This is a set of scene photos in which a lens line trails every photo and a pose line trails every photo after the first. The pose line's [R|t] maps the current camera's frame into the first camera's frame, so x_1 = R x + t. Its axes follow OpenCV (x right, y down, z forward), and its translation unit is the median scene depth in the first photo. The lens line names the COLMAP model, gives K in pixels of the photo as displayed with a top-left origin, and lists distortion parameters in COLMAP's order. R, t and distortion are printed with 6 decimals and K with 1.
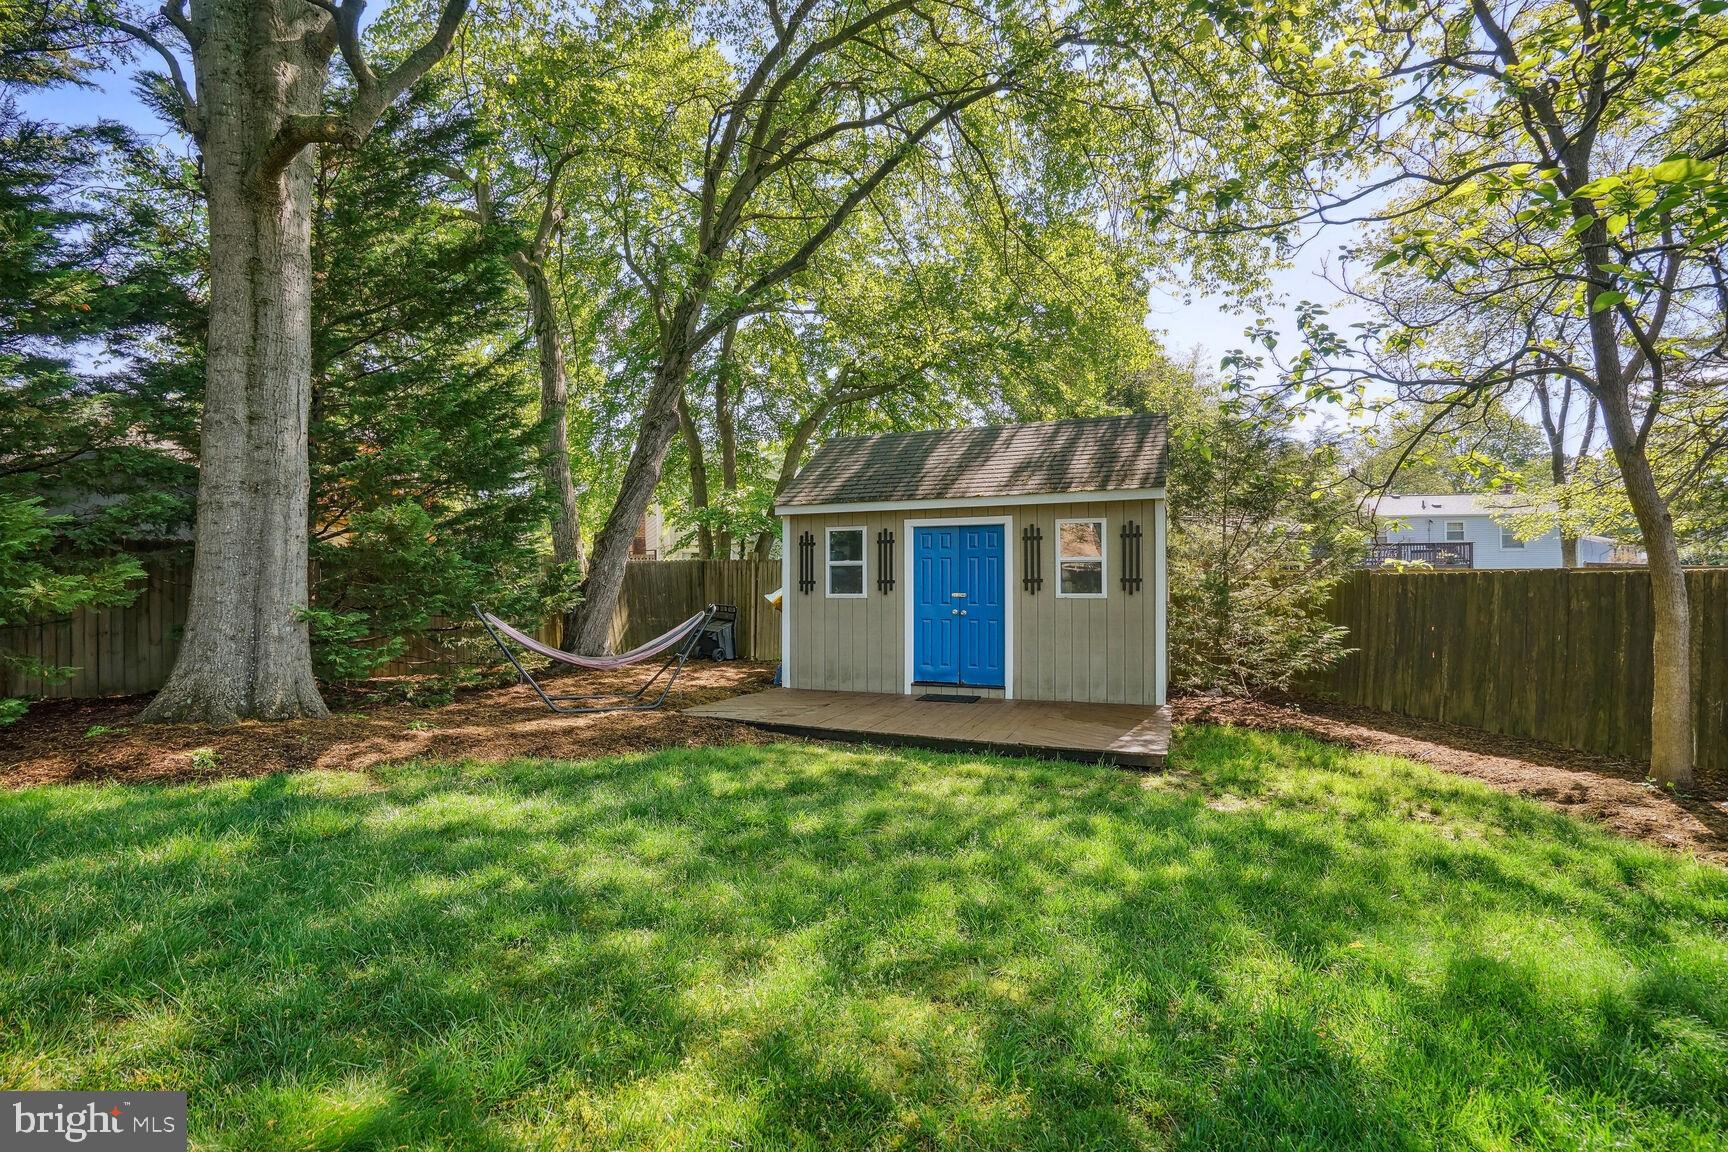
lens RADIAL K [[797.1, 0, 867.7], [0, 797.1, 586.1], [0, 0, 1]] dist [-0.020098, 0.002528]
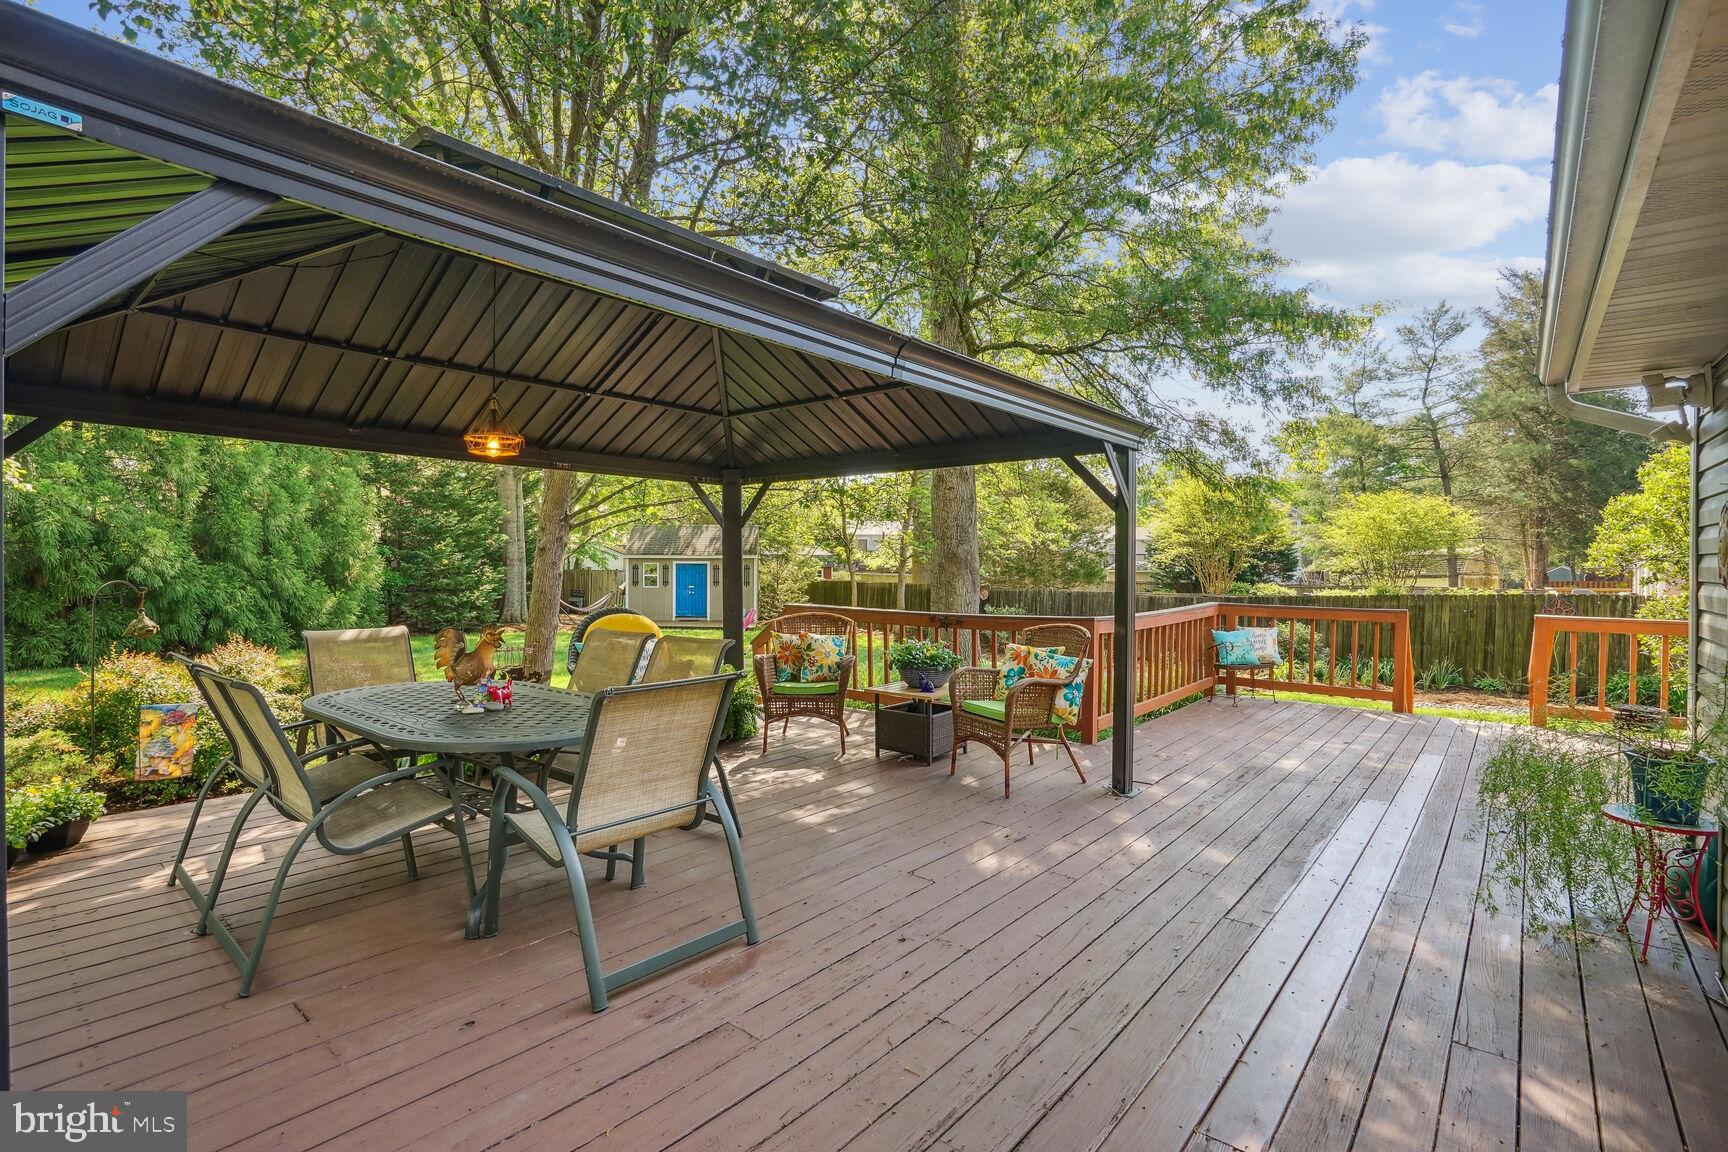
lens RADIAL K [[797.1, 0, 841.3], [0, 797.1, 572.6], [0, 0, 1]] dist [-0.020098, 0.002528]
pose [[0.921160, 0.001882, 0.389179, -0.526101], [-0.006696, 0.999917, 0.011012, -0.077375], [-0.389126, -0.012750, 0.921096, -1.952643]]
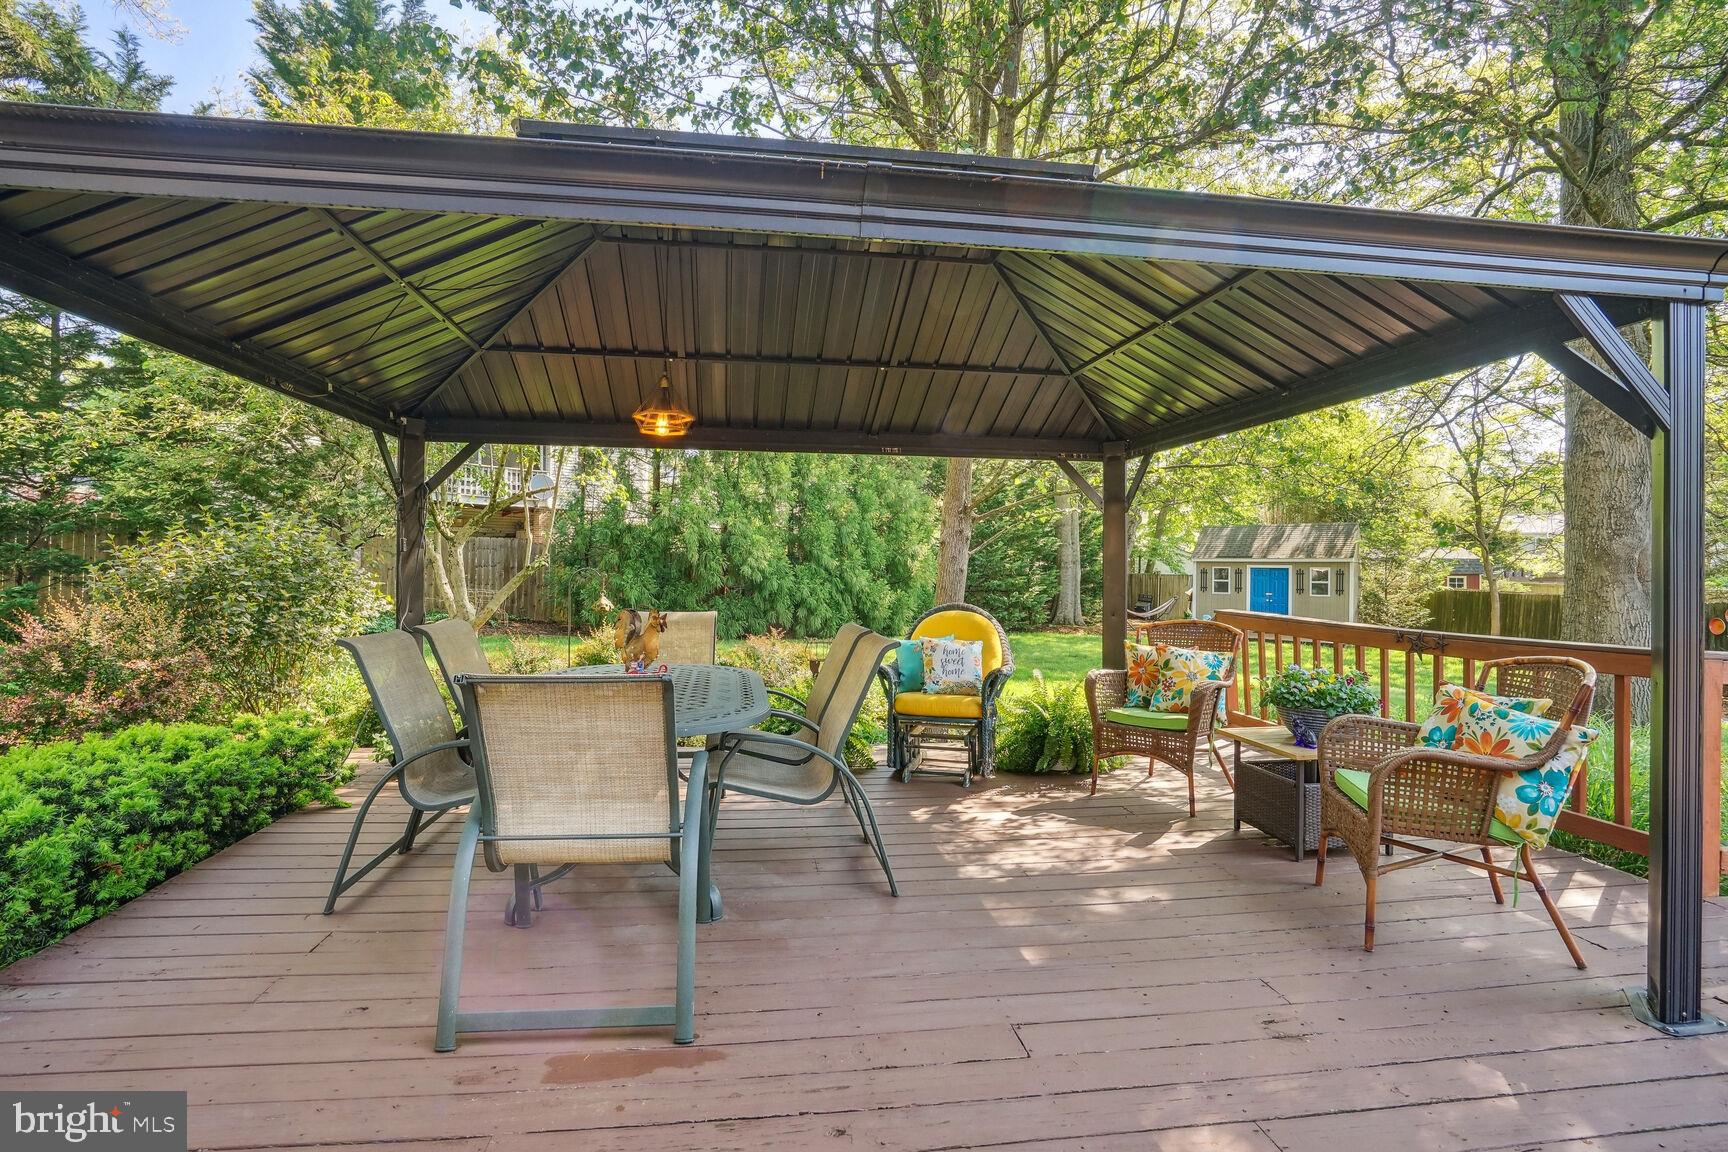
lens RADIAL K [[797.1, 0, 873.8], [0, 797.1, 564.1], [0, 0, 1]] dist [-0.020098, 0.002528]
pose [[0.952729, 0.009385, -0.303676, -0.330788], [-0.010459, 0.999943, -0.001910, -0.068139], [0.303641, 0.004996, 0.952774, -1.863696]]
